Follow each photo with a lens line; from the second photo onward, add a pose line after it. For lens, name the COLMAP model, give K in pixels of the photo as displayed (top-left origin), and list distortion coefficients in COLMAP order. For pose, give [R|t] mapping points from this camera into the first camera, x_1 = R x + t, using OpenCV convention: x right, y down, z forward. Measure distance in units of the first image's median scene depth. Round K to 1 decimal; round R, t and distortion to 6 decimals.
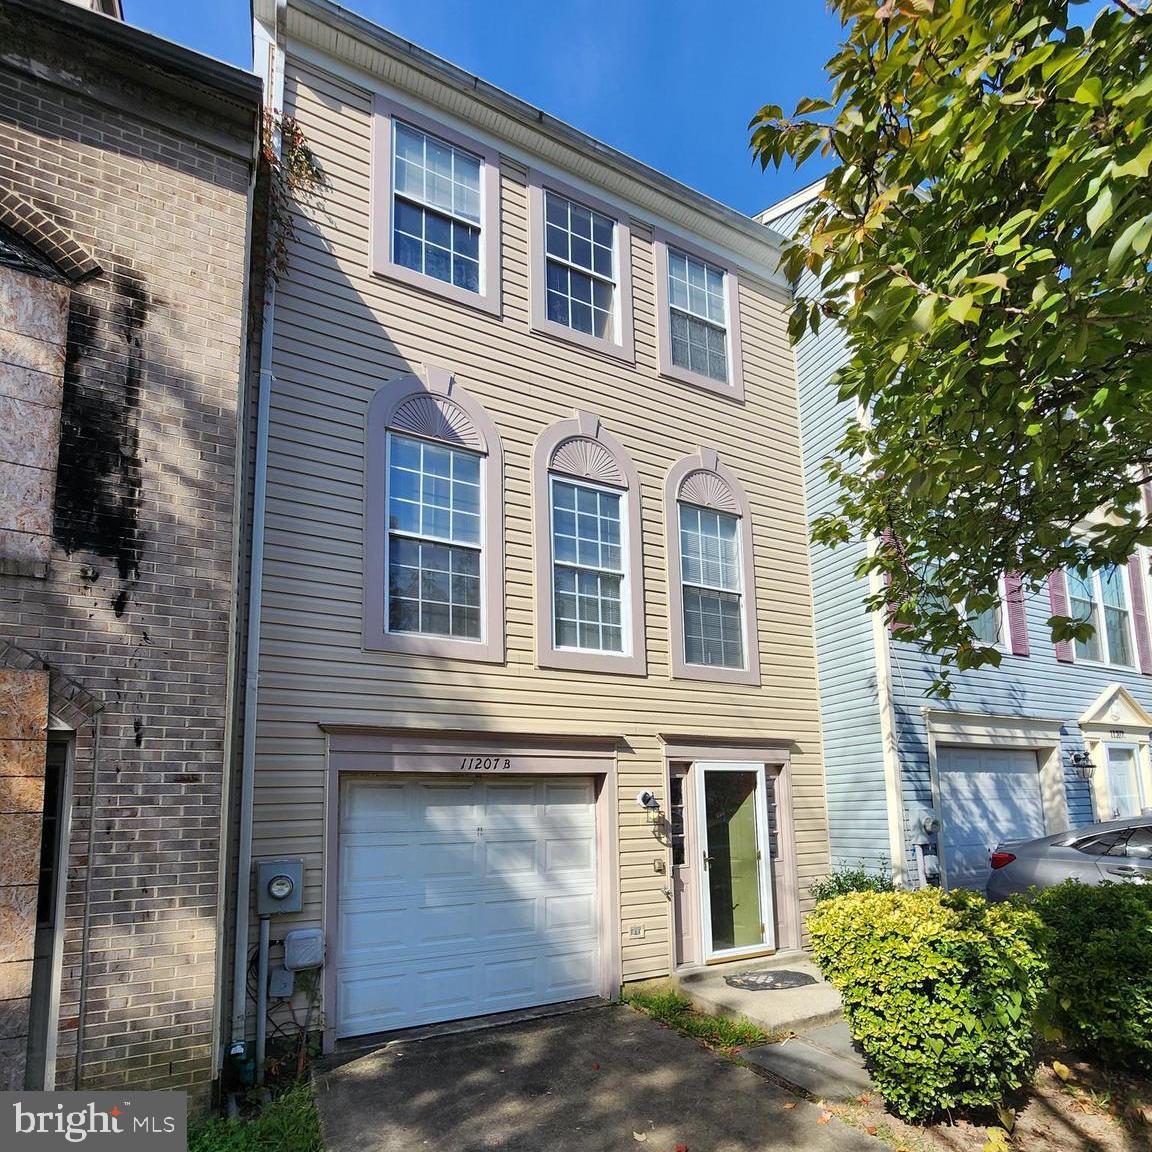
lens RADIAL K [[625.2, 0, 575.6], [0, 625.2, 739.0], [0, 0, 1]] dist [-0.002488, -0.000416]
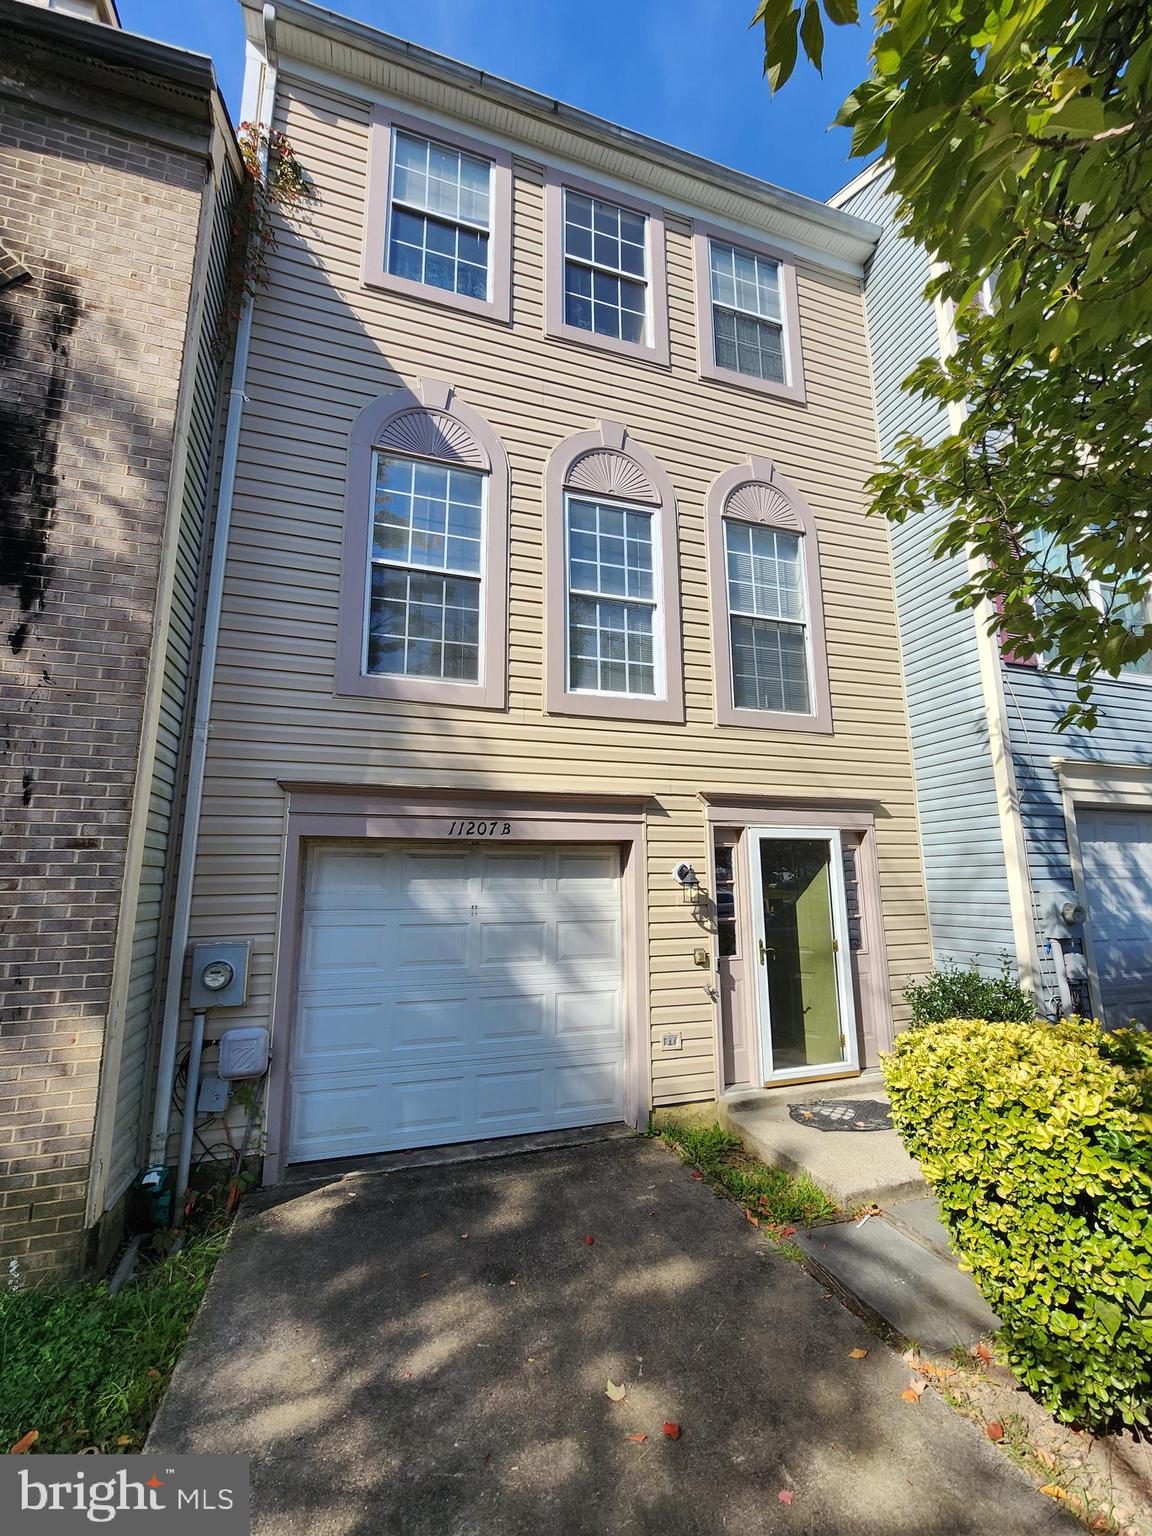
lens RADIAL K [[627.0, 0, 576.0], [0, 627.0, 768.0], [0, 0, 1]] dist [-0.002167, 0.000247]
pose [[0.989620, -0.010375, -0.143336, 0.102144], [0.001721, 0.998174, -0.060374, 0.009739], [0.143700, 0.059501, 0.987831, 0.186202]]
